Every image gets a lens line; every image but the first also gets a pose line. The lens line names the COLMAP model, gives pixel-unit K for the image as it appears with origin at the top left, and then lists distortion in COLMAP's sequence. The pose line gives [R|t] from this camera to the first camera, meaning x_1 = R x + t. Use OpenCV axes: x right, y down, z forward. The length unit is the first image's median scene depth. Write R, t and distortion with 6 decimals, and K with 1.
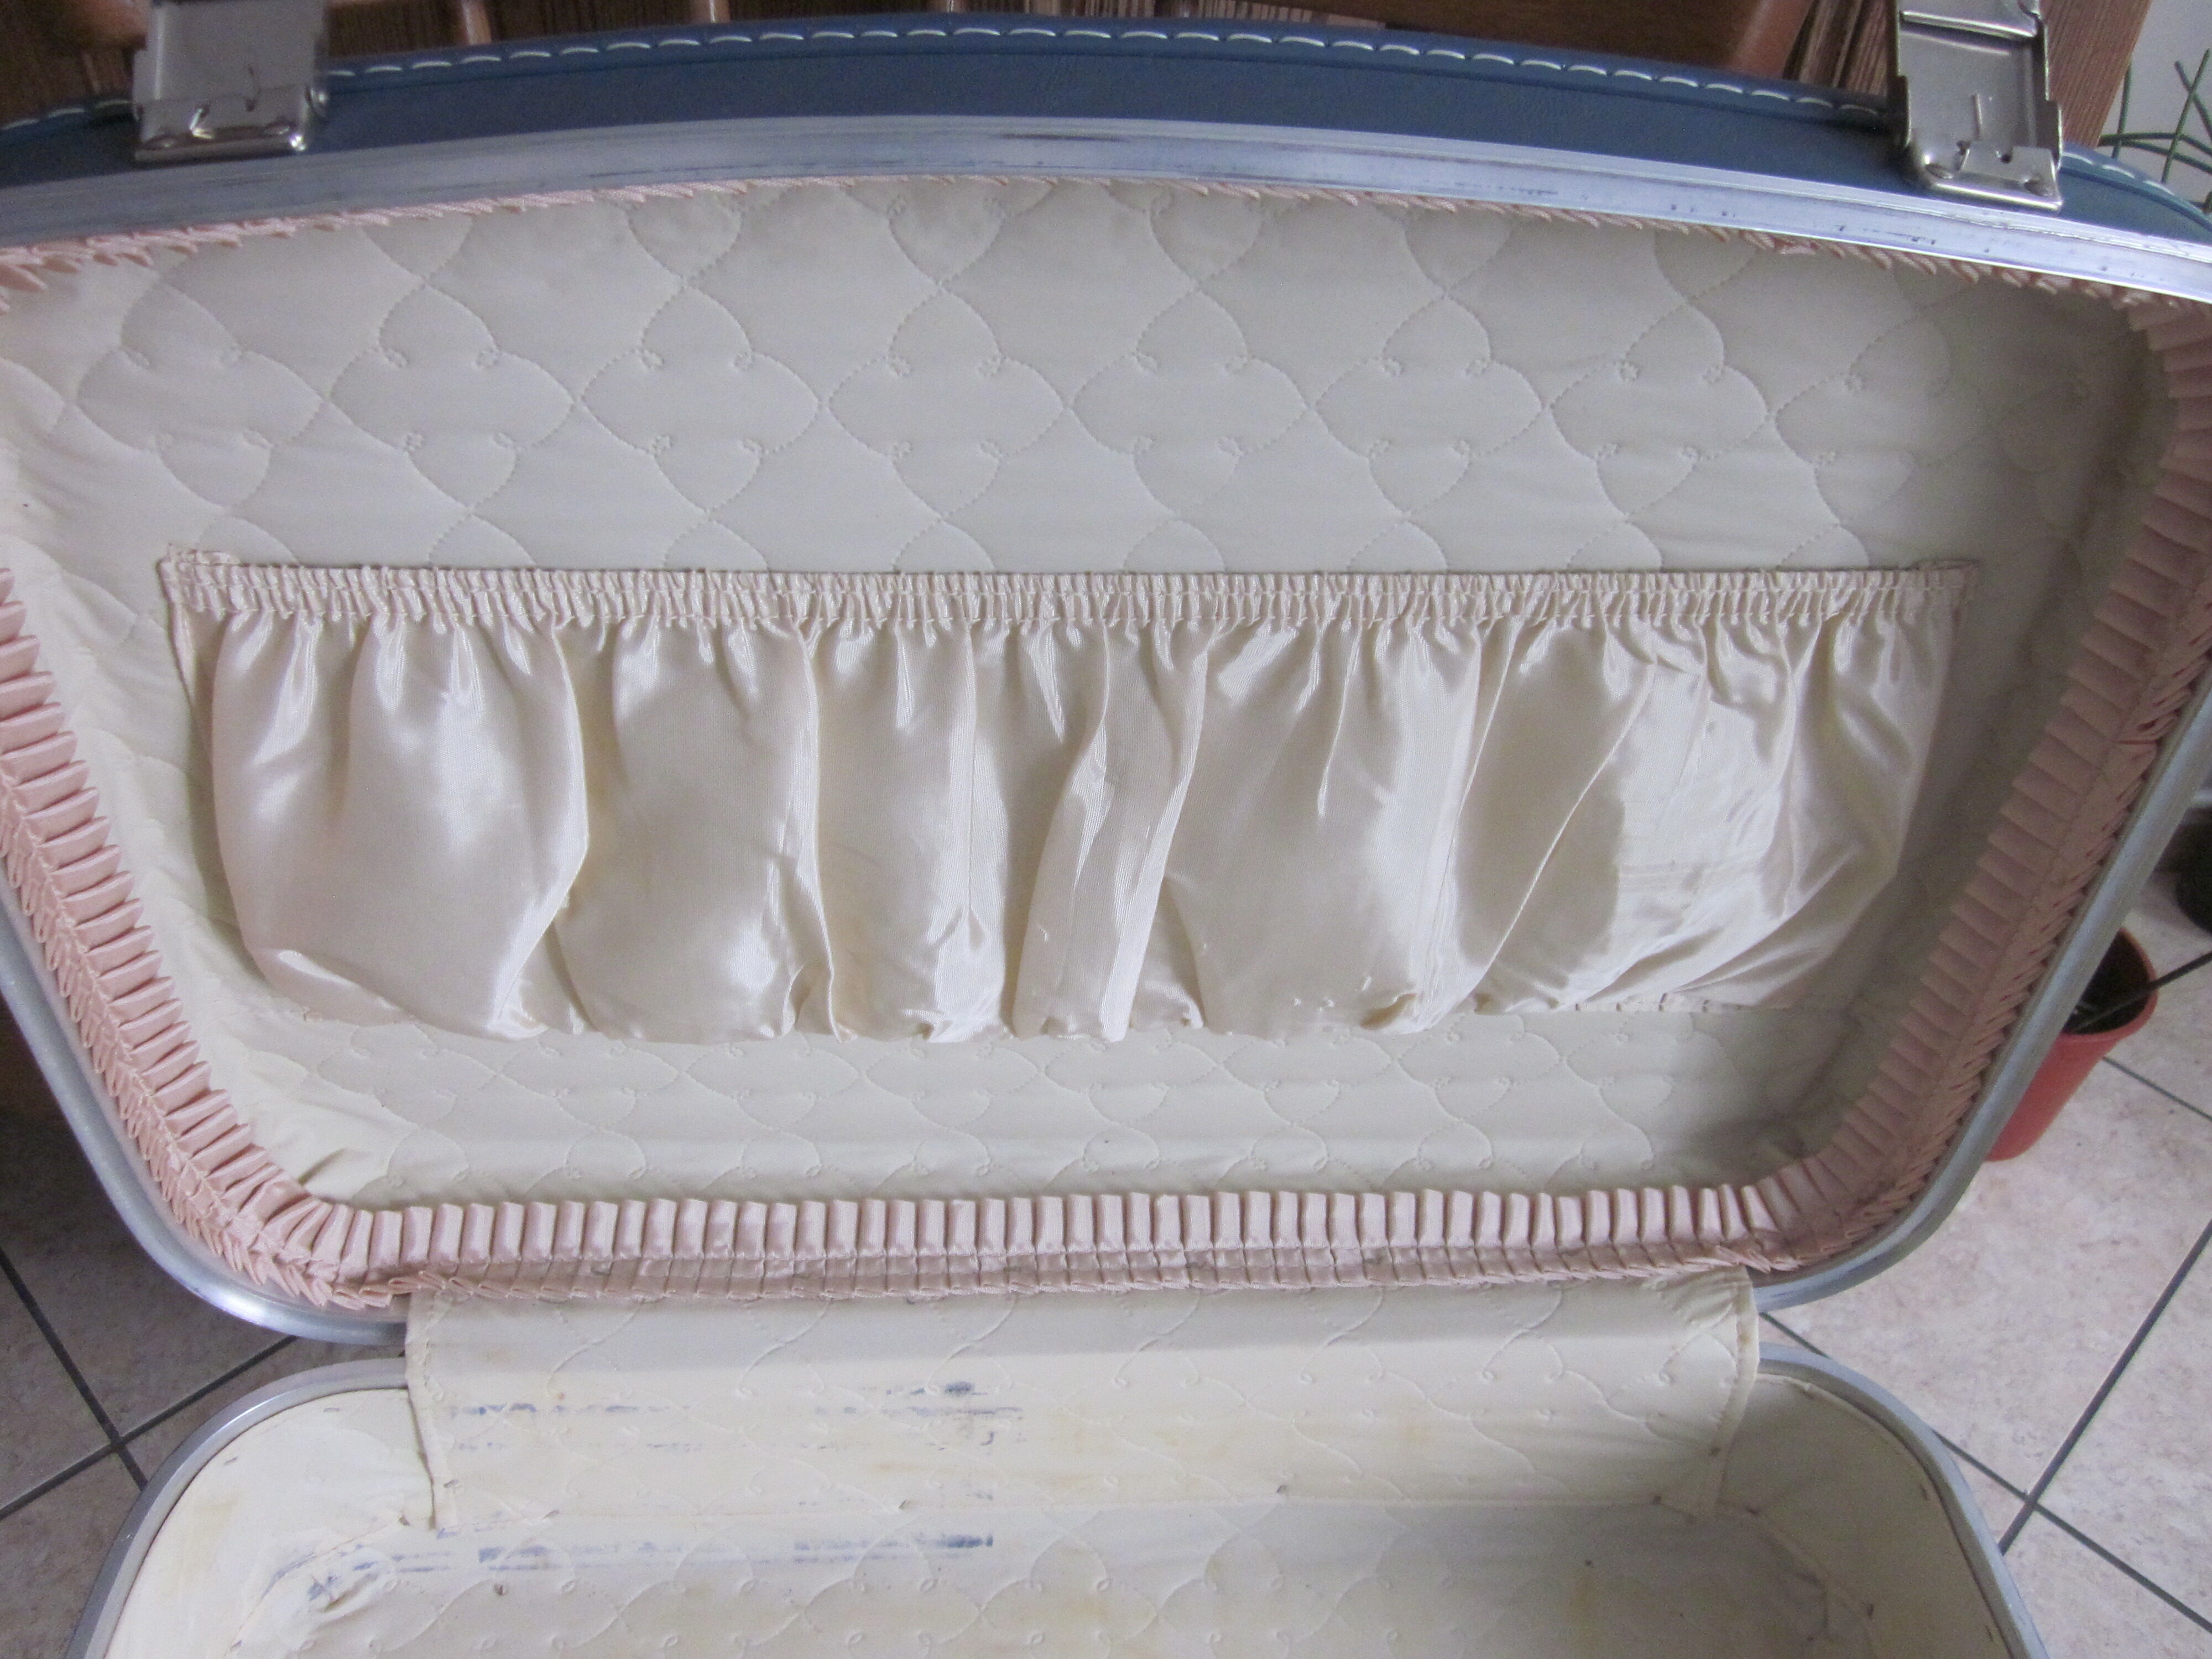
lens RADIAL K [[1824.6, 0, 1102.5], [0, 1824.6, 837.0], [0, 0, 1]] dist [-0.043783, 0.014658]
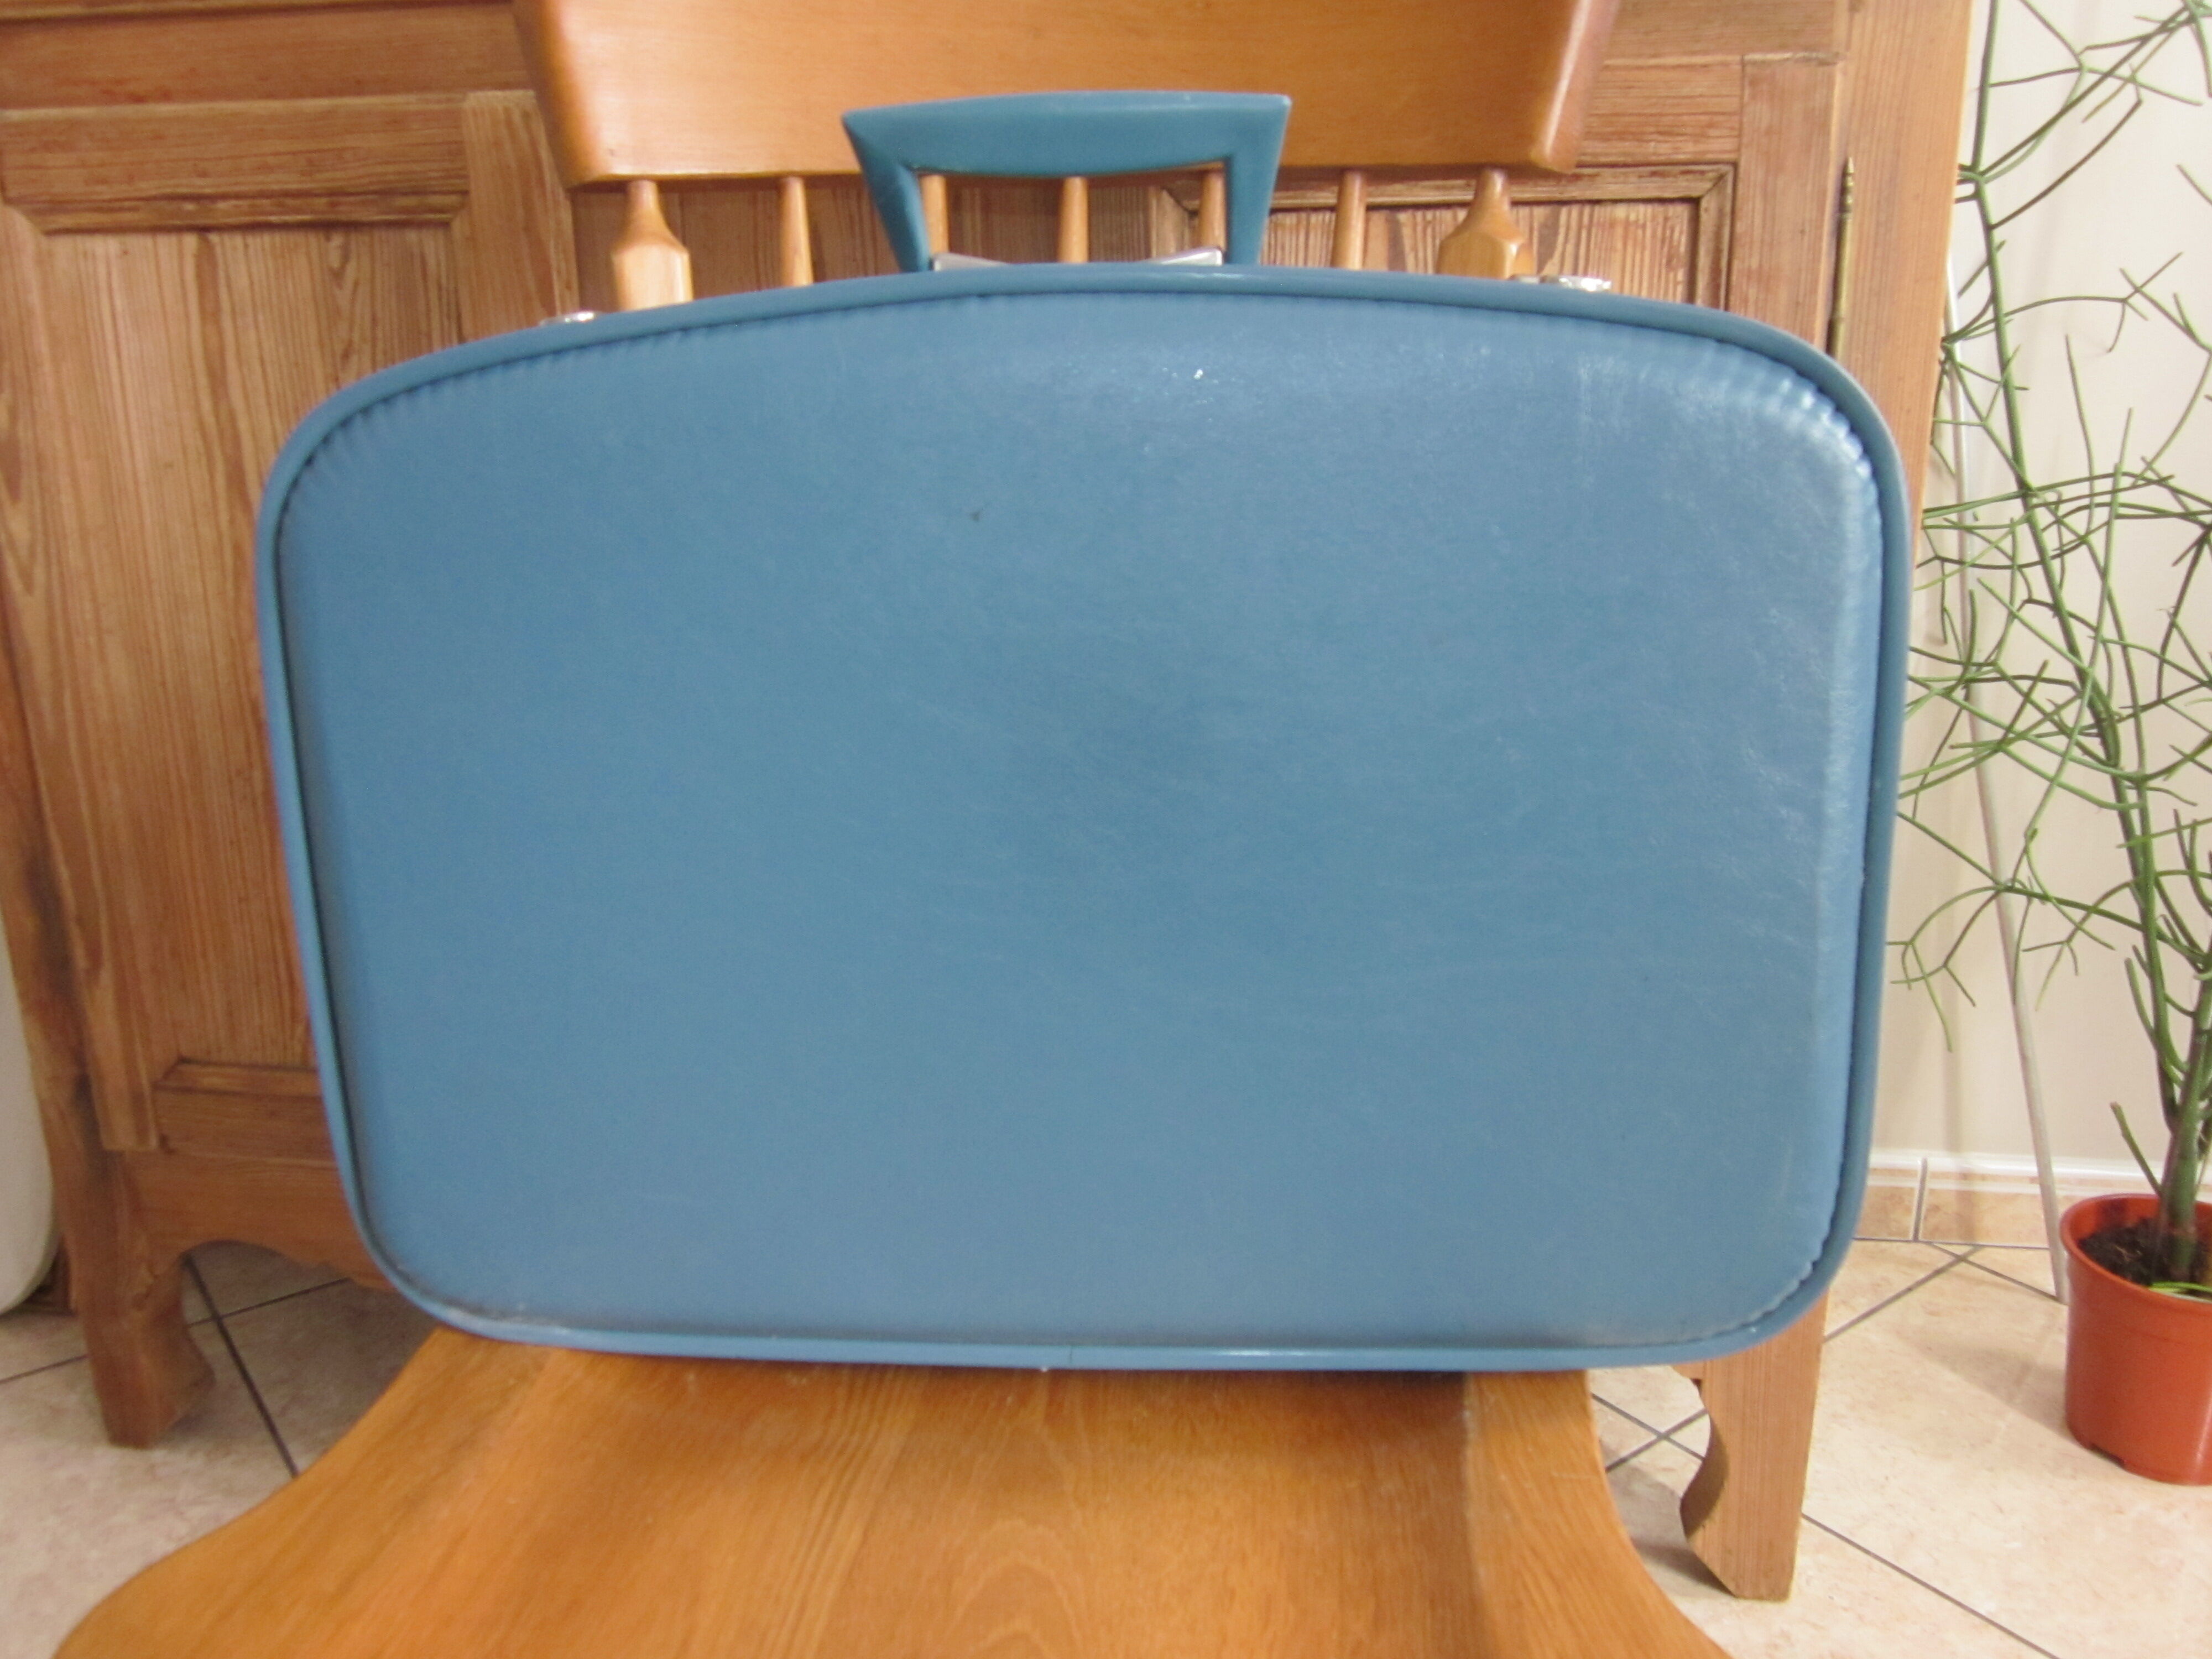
lens RADIAL K [[1824.6, 0, 1113.0], [0, 1824.6, 826.9], [0, 0, 1]] dist [-0.043783, 0.014658]
pose [[0.988213, -0.014853, -0.152364, 0.176139], [-0.048958, 0.912349, -0.406475, 0.687617], [0.145046, 0.409144, 0.900868, -0.231103]]
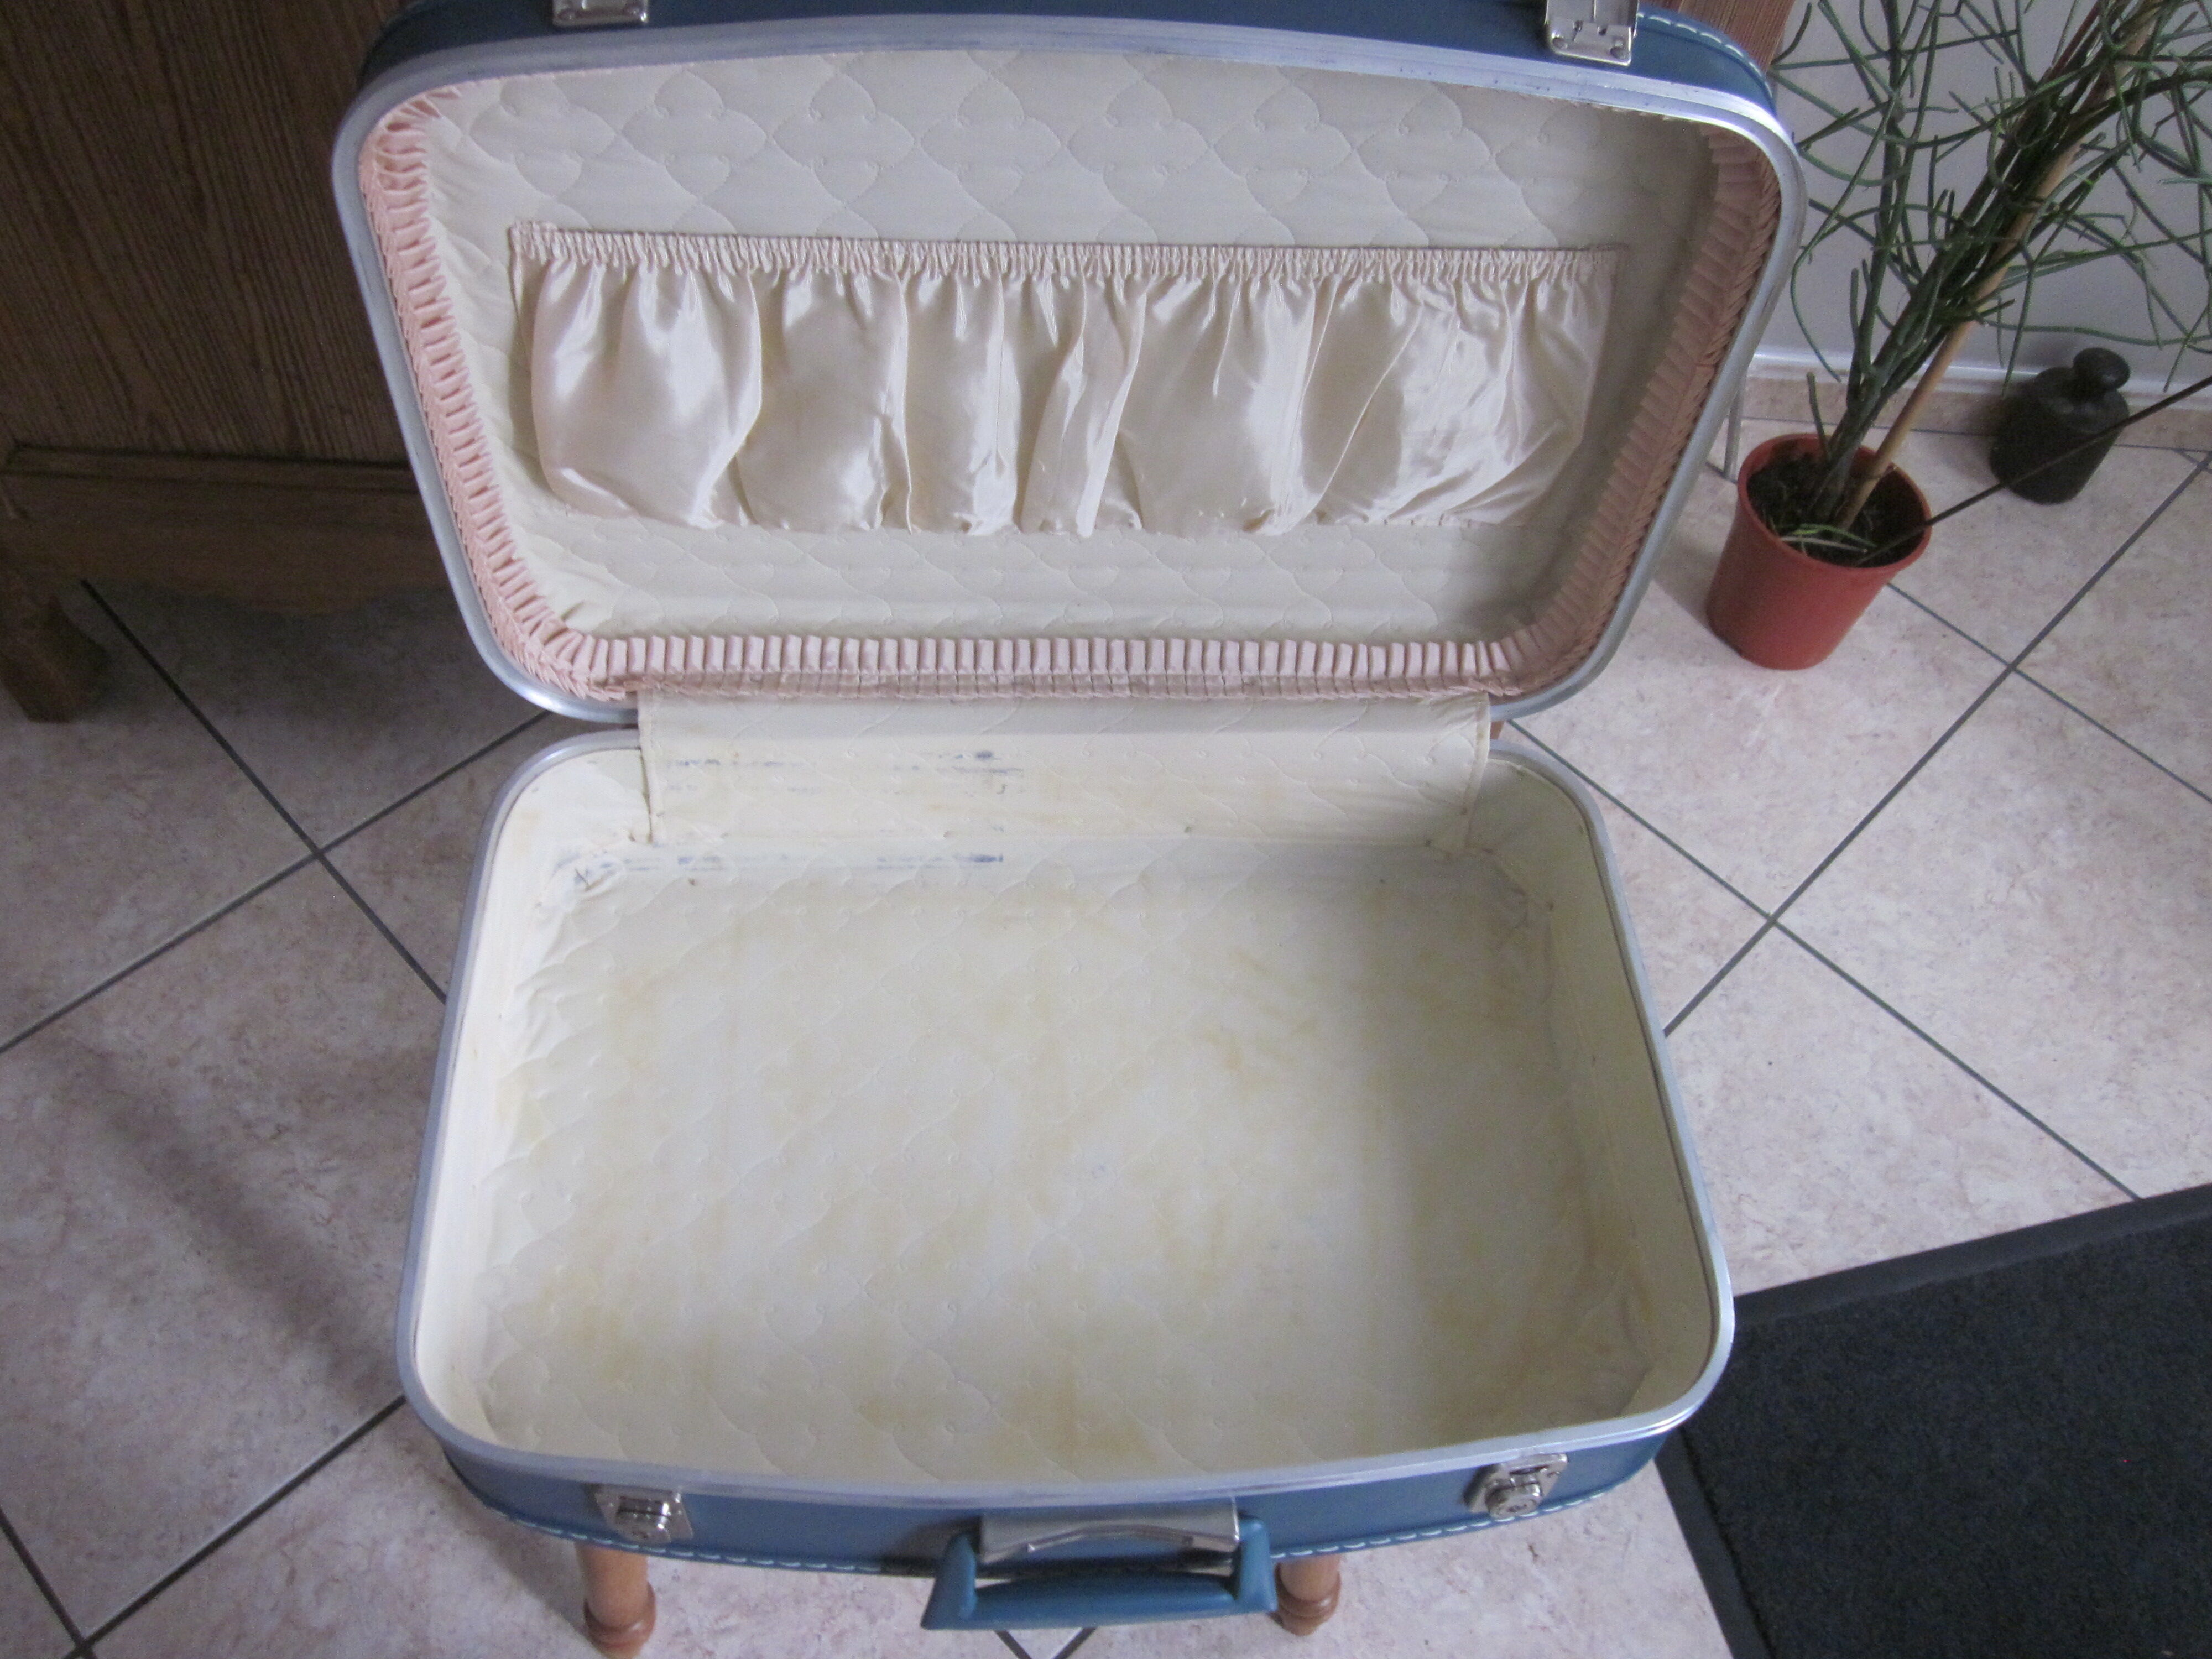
lens RADIAL K [[1824.6, 0, 1108.8], [0, 1824.6, 830.7], [0, 0, 1]] dist [-0.043783, 0.014658]
pose [[0.999655, 0.015681, 0.021074, -0.002523], [-0.020402, 0.968830, 0.246885, -0.030088], [-0.016546, -0.247229, 0.968816, -0.571350]]
